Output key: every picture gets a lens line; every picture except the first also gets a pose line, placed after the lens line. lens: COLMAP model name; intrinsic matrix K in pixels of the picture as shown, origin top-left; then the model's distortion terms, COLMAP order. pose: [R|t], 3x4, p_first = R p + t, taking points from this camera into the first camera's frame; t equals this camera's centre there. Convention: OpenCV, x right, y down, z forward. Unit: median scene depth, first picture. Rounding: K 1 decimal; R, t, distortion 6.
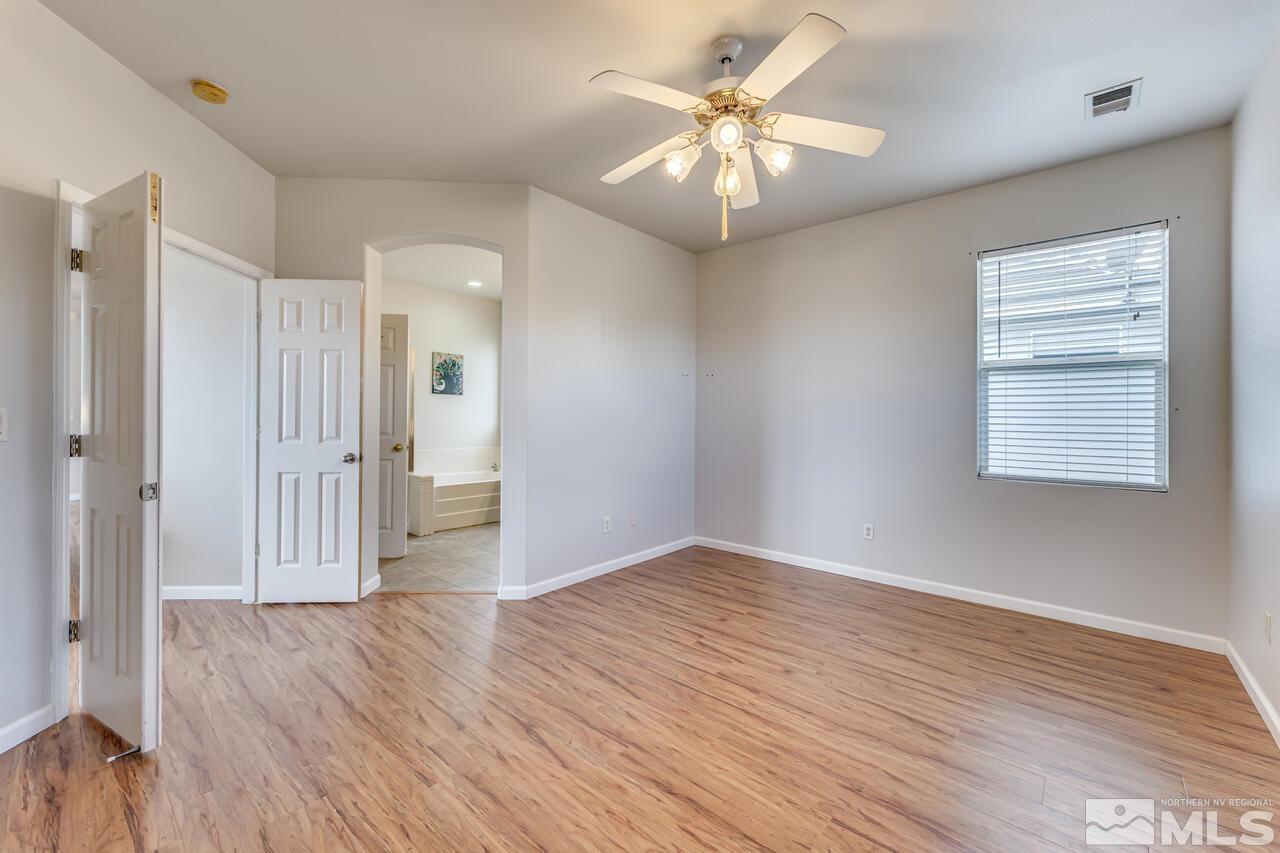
lens RADIAL K [[517.0, 0, 640.5], [0, 517.0, 416.4], [0, 0, 1]] dist [0.000871, -0.000247]
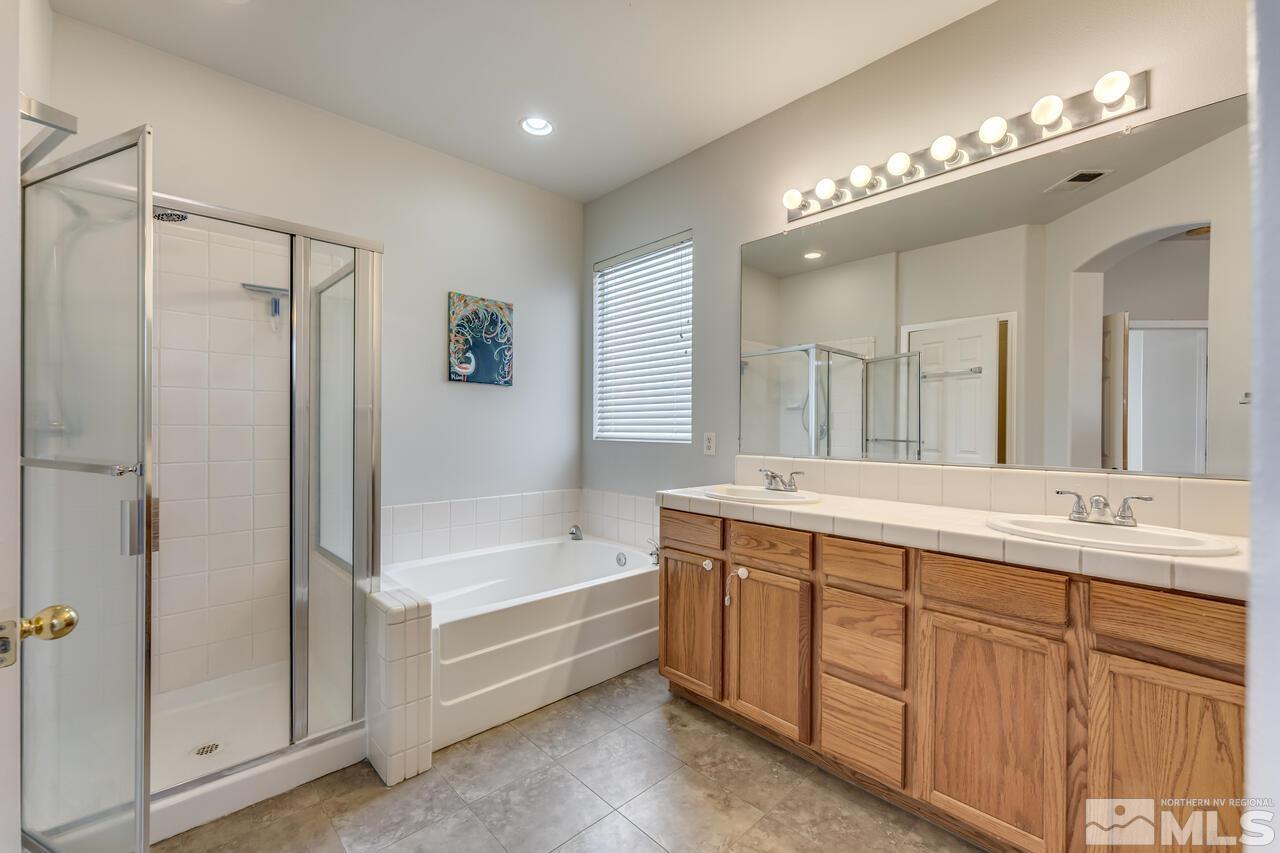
lens RADIAL K [[517.0, 0, 633.6], [0, 517.0, 436.7], [0, 0, 1]] dist [0.000871, -0.000247]
pose [[0.994675, 0.000275, -0.103065, -0.343589], [0.000762, 0.999949, 0.010024, 0.001893], [0.103063, -0.010049, 0.994624, 1.007895]]
